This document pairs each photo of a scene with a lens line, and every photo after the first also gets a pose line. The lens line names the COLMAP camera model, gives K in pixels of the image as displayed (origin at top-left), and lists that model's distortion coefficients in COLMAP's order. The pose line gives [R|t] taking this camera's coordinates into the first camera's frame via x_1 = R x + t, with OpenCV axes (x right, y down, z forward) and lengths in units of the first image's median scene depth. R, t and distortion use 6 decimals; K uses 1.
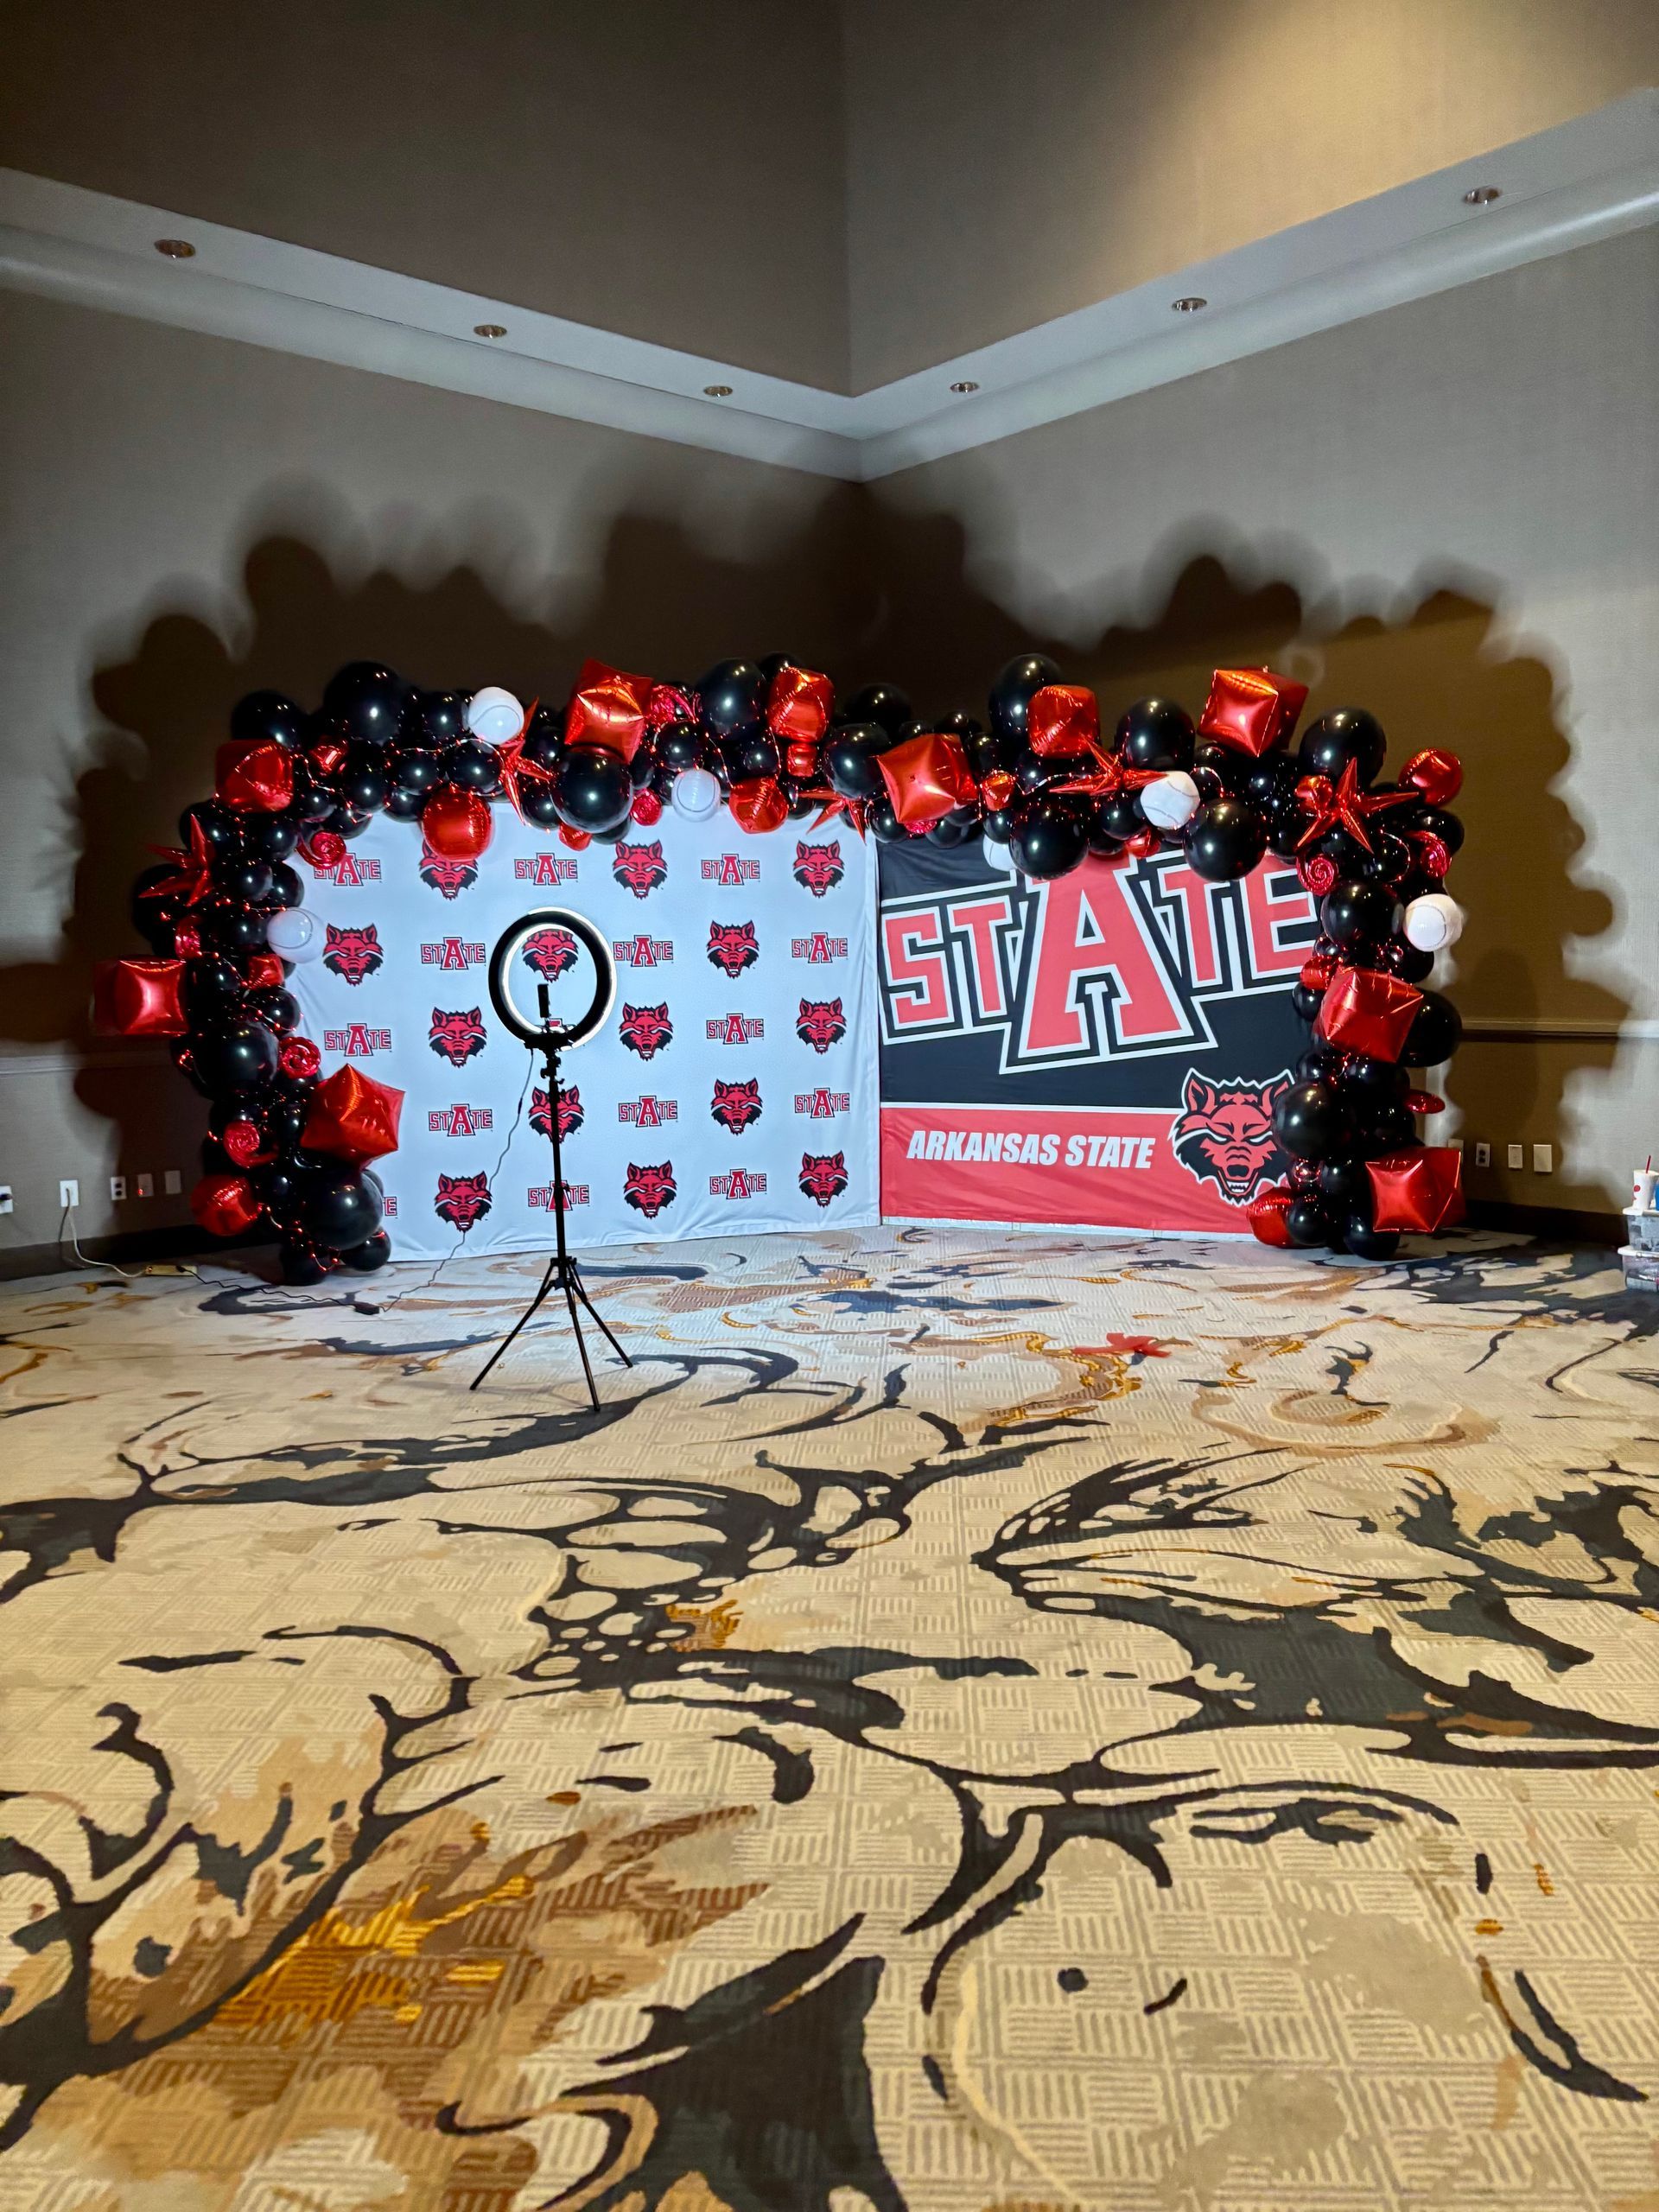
lens RADIAL K [[1568.0, 0, 829.5], [0, 1568.0, 1106.0], [0, 0, 1]] dist [0.090426, 0.002431]
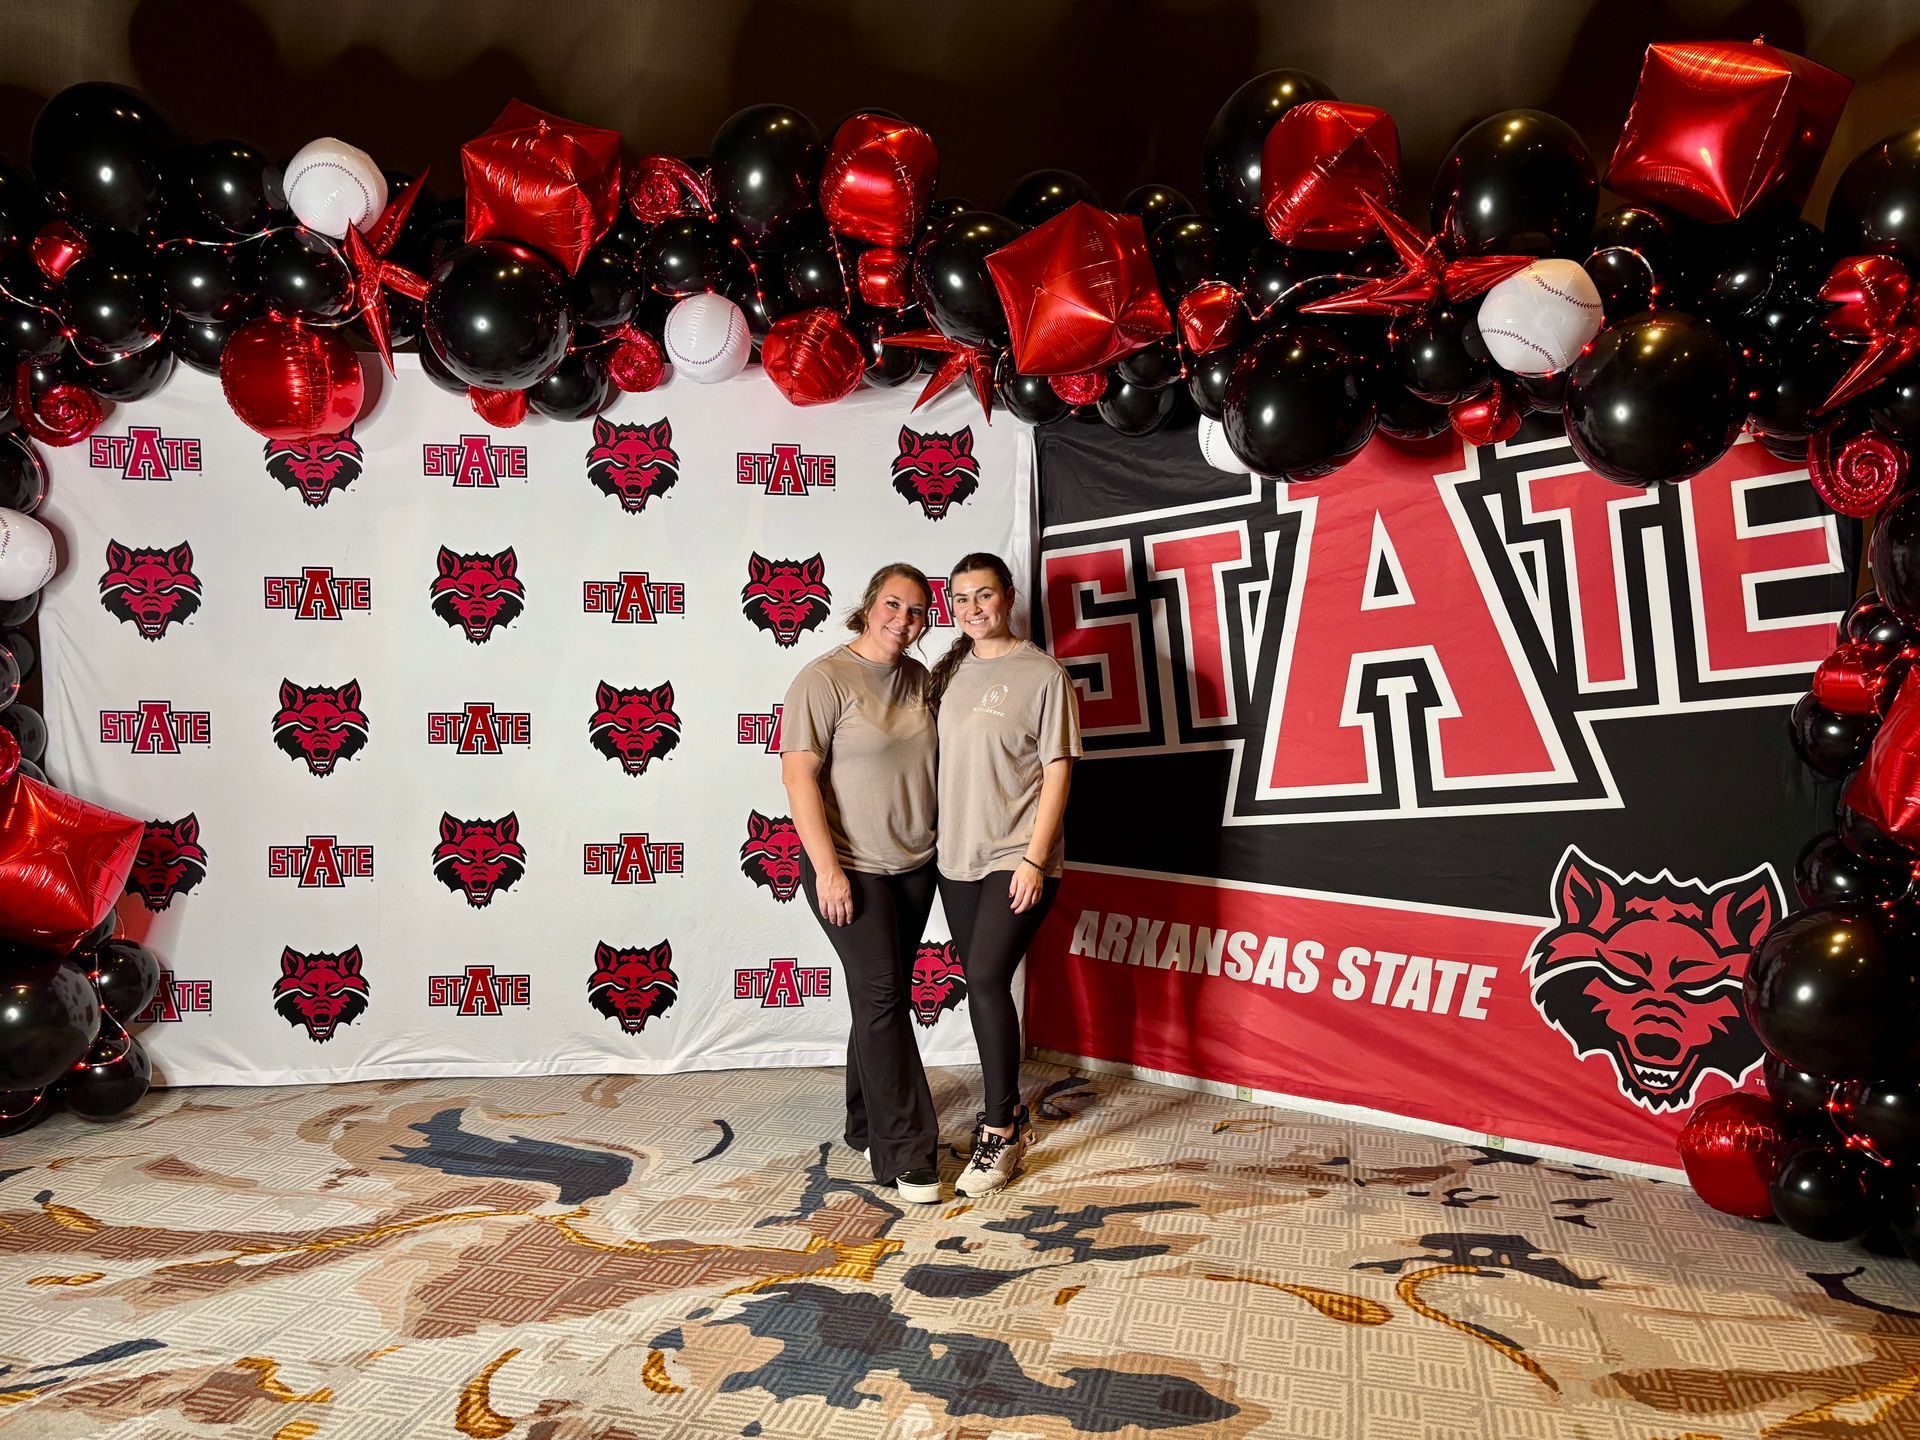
lens RADIAL K [[1471.2, 0, 960.0], [0, 1471.2, 720.0], [0, 0, 1]] dist [0.007742, 0.009397]
pose [[0.983687, 0.041787, -0.174968, 0.111723], [-0.047070, 0.998549, -0.026154, -0.043297], [0.173622, 0.033963, 0.984227, 0.471598]]
